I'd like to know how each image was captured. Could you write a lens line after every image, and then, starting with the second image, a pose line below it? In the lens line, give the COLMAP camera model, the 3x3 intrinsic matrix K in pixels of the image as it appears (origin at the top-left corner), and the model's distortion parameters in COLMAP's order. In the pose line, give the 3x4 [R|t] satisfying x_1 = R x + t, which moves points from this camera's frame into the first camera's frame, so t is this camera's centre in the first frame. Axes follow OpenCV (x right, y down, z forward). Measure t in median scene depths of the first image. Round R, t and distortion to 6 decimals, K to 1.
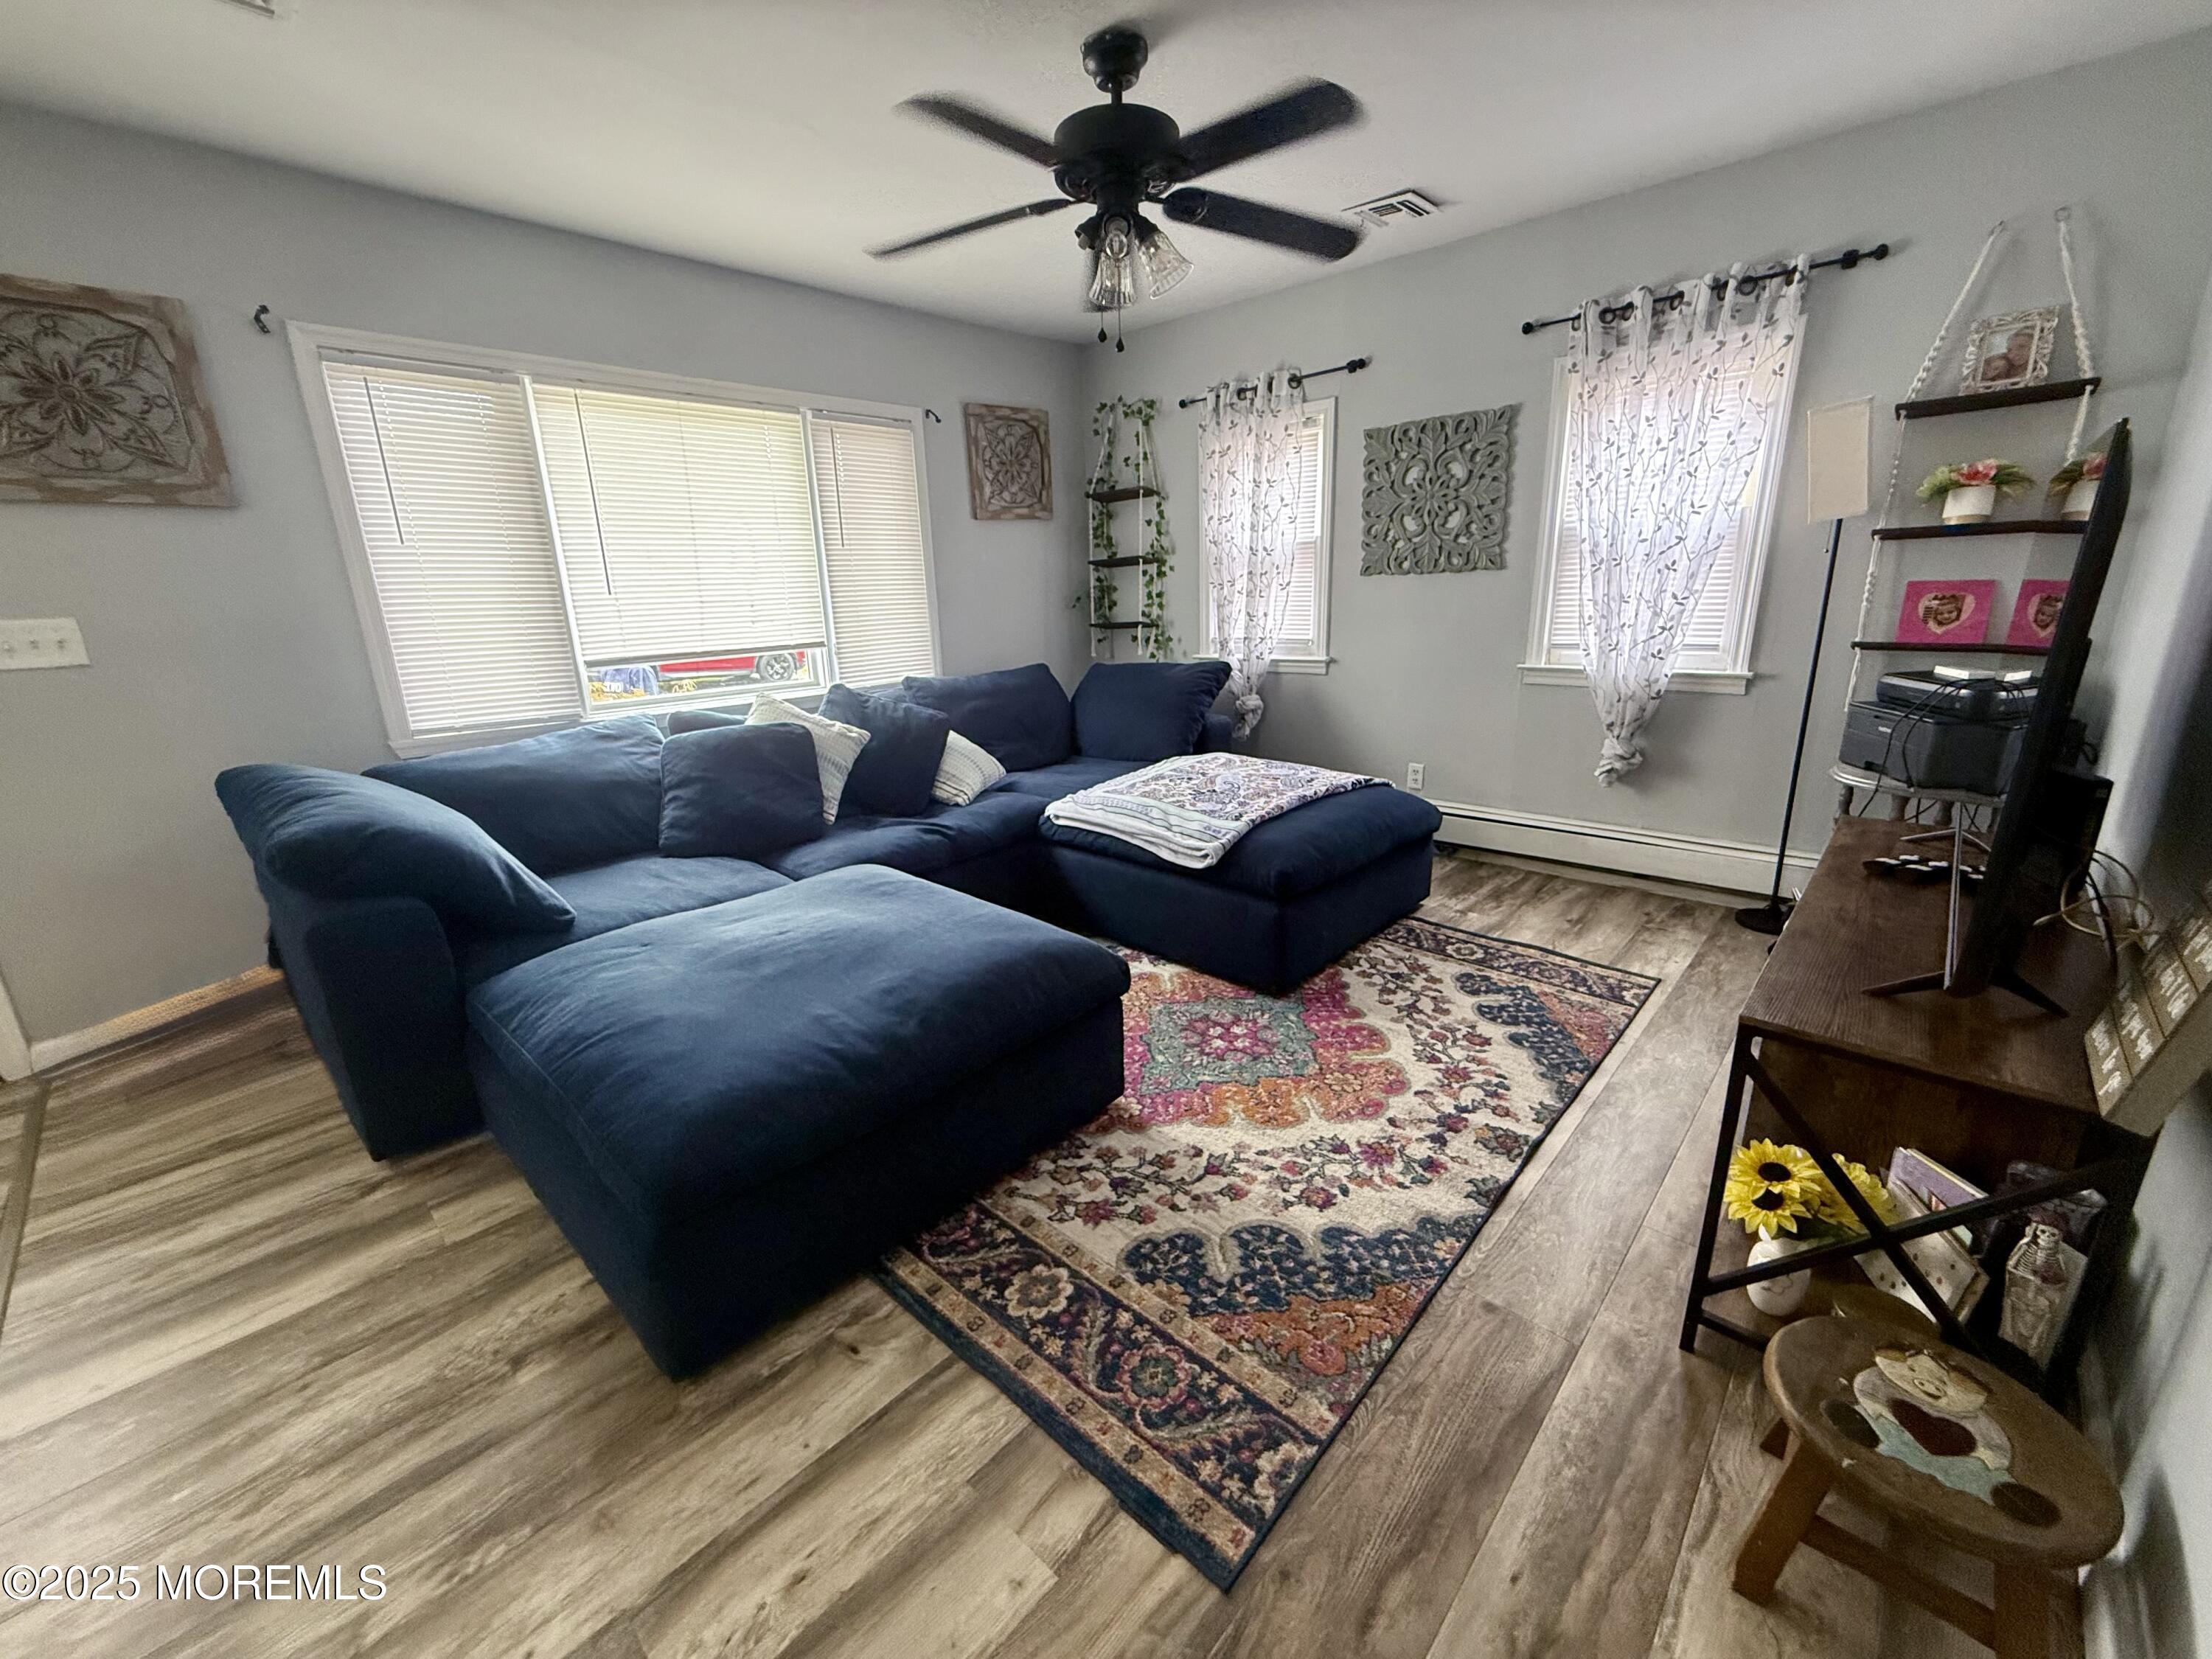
lens RADIAL K [[885.4, 0, 1098.2], [0, 885.4, 834.1], [0, 0, 1]] dist [-0.002498, 0.000117]
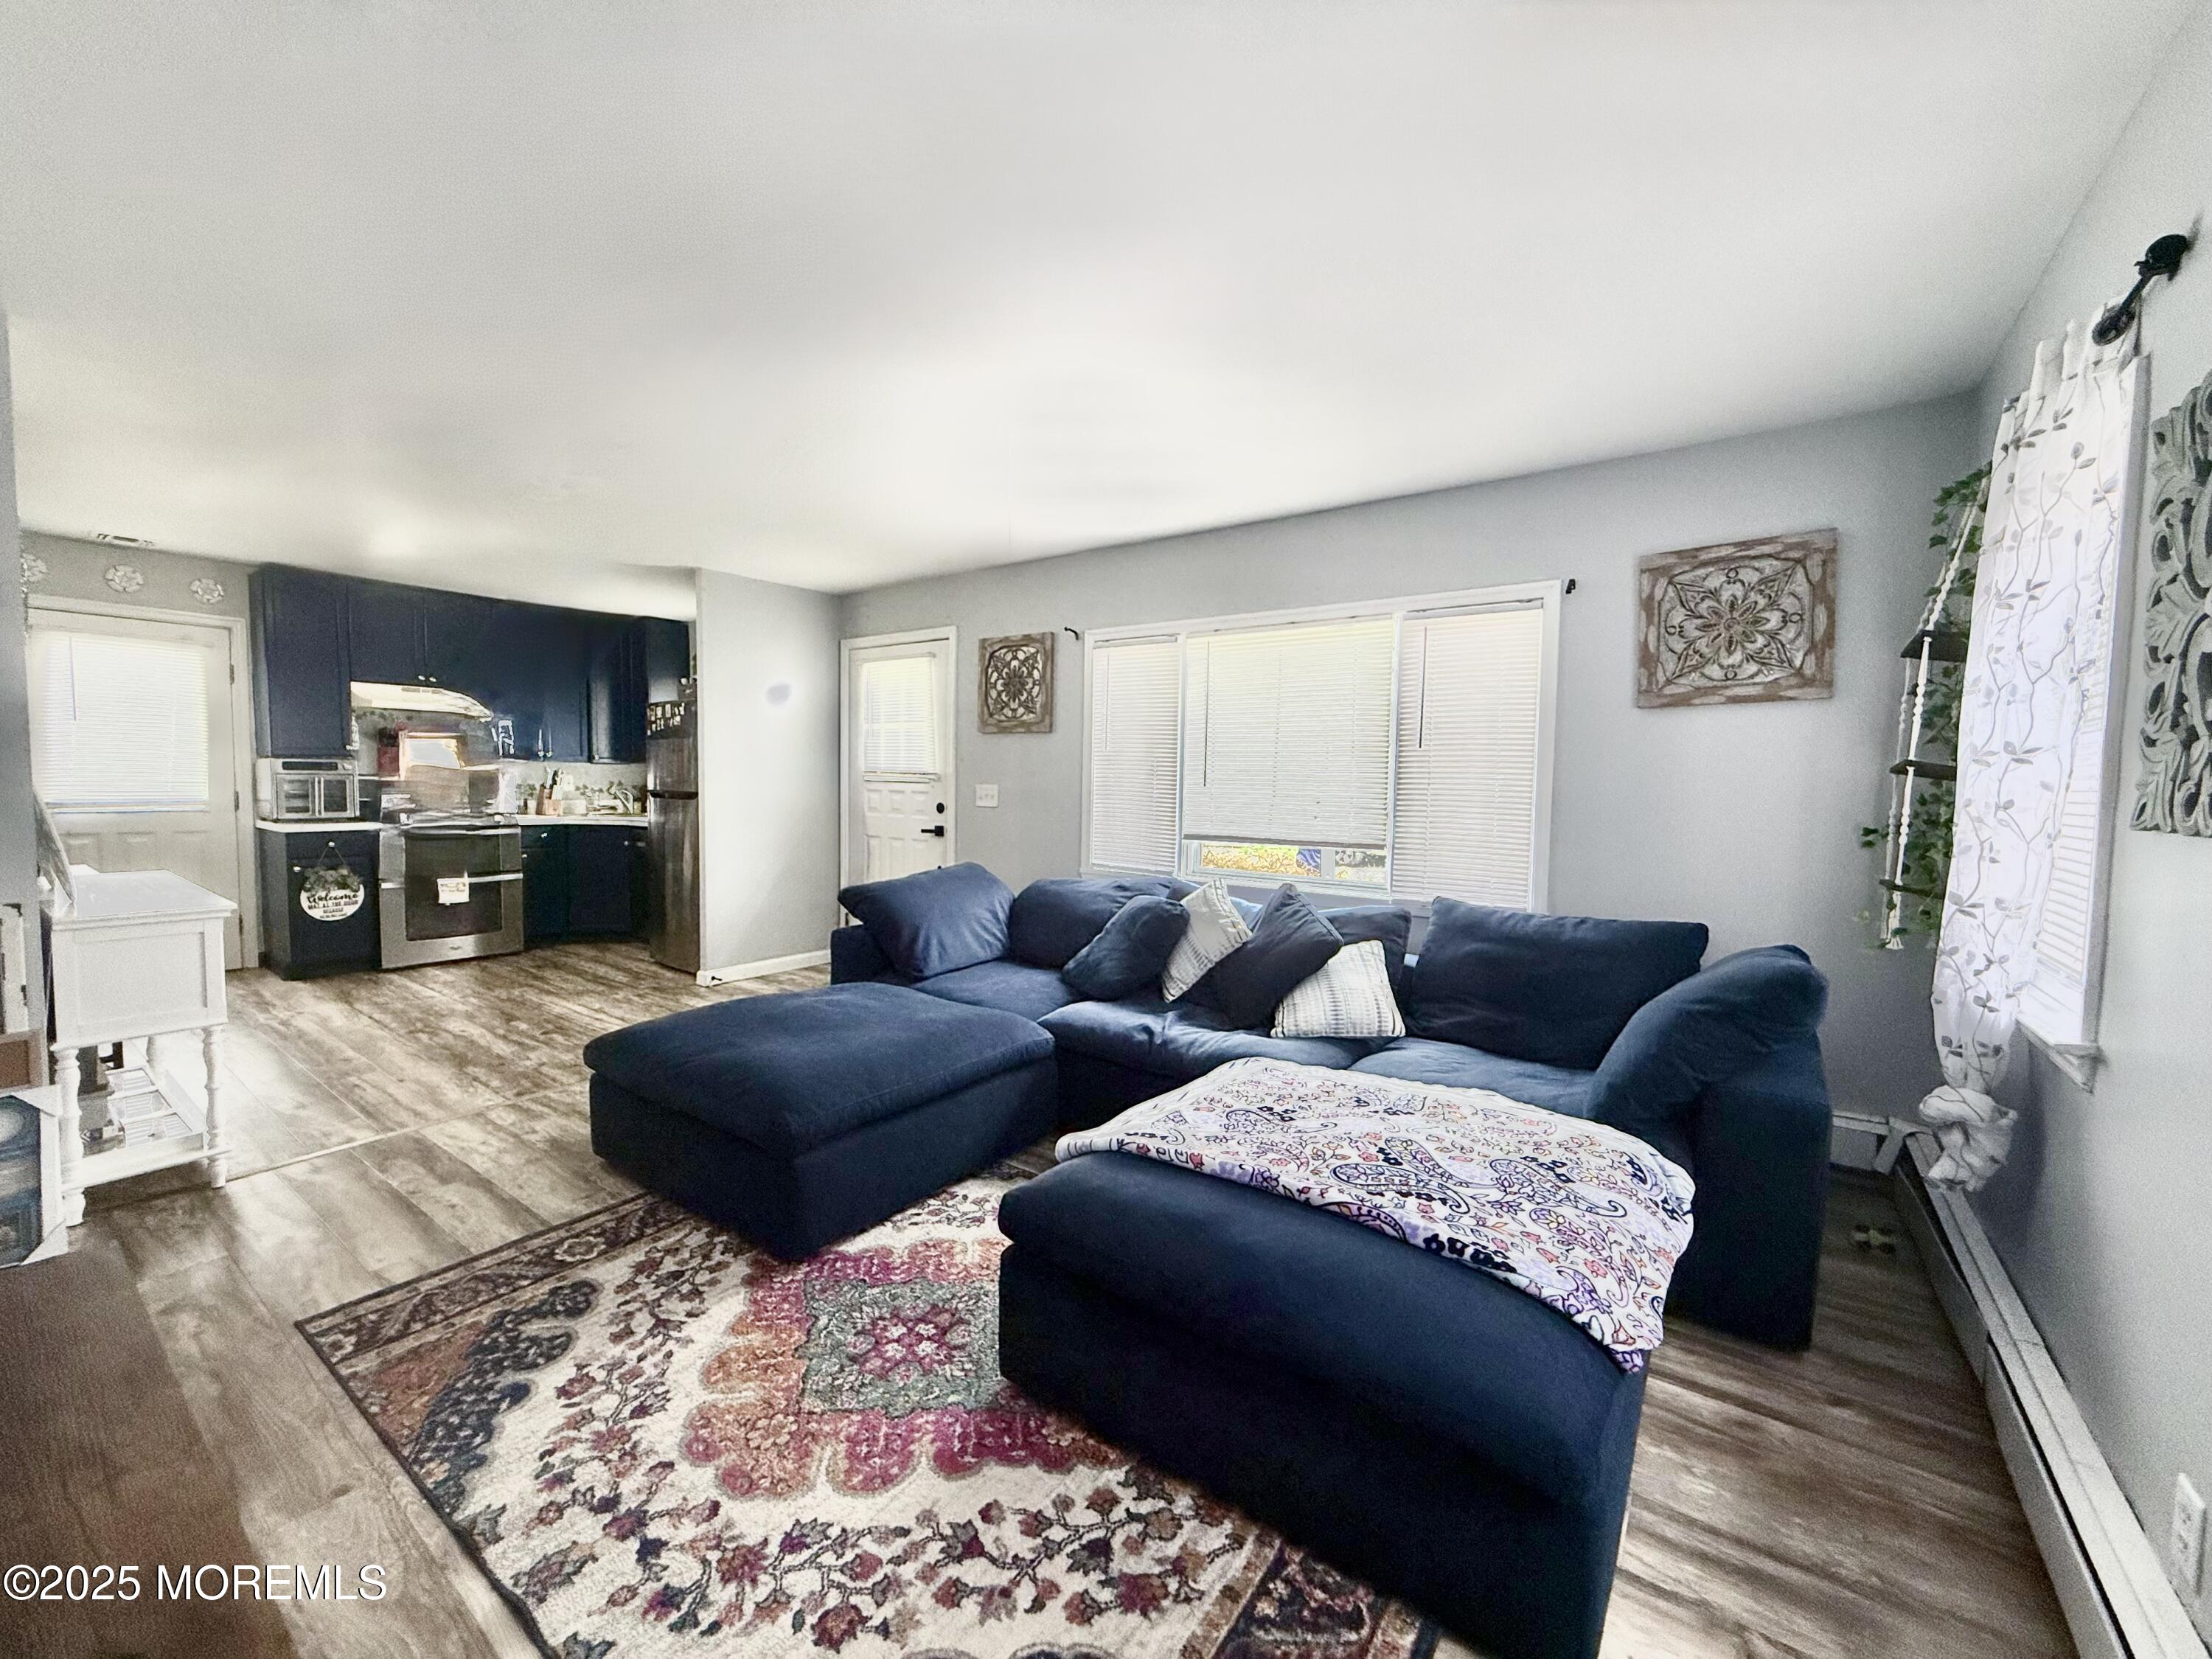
lens RADIAL K [[885.4, 0, 1106.5], [0, 885.4, 832.8], [0, 0, 1]] dist [-0.002498, 0.000117]
pose [[0.122798, 0.094581, -0.987914, 1.128971], [-0.290430, 0.955294, 0.055357, -0.379605], [0.948984, 0.280123, 0.144778, 1.123895]]
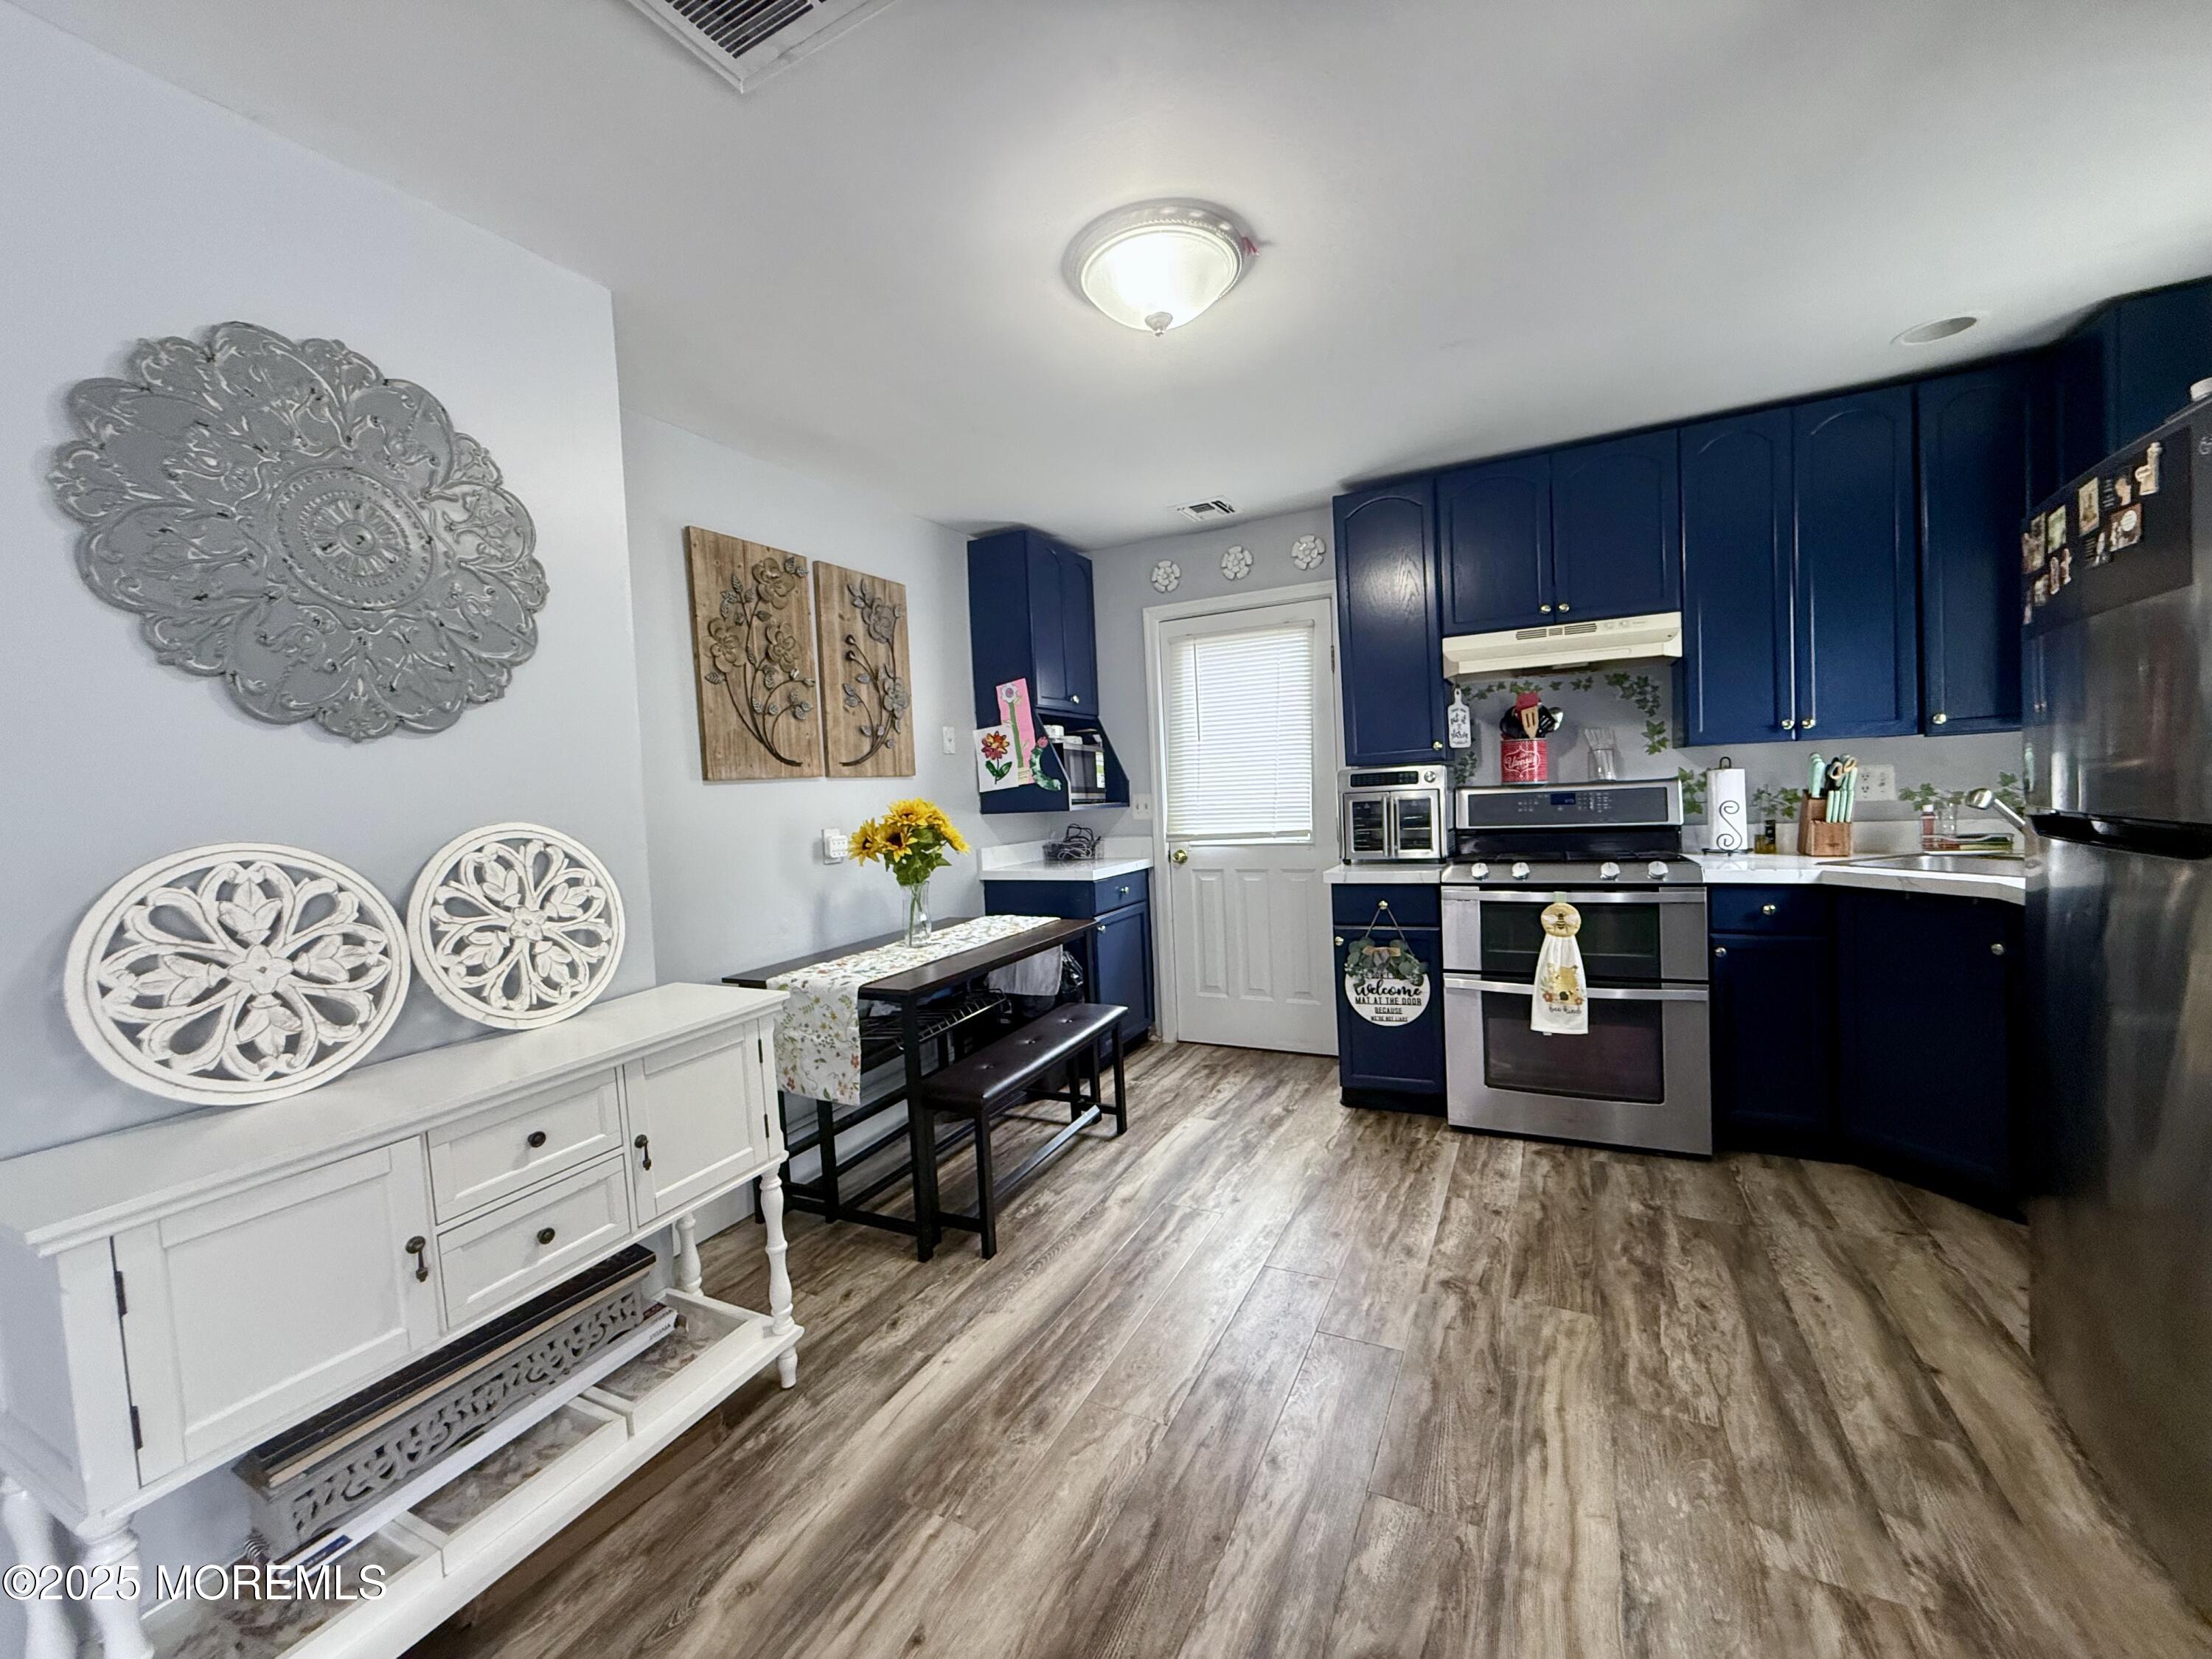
lens RADIAL K [[885.4, 0, 1096.1], [0, 885.4, 834.0], [0, 0, 1]] dist [-0.002498, 0.000117]
pose [[-0.958718, 0.090617, -0.269533, -0.747532], [0.001904, 0.949890, 0.312579, -0.173425], [0.284352, 0.299162, -0.910849, 0.639017]]
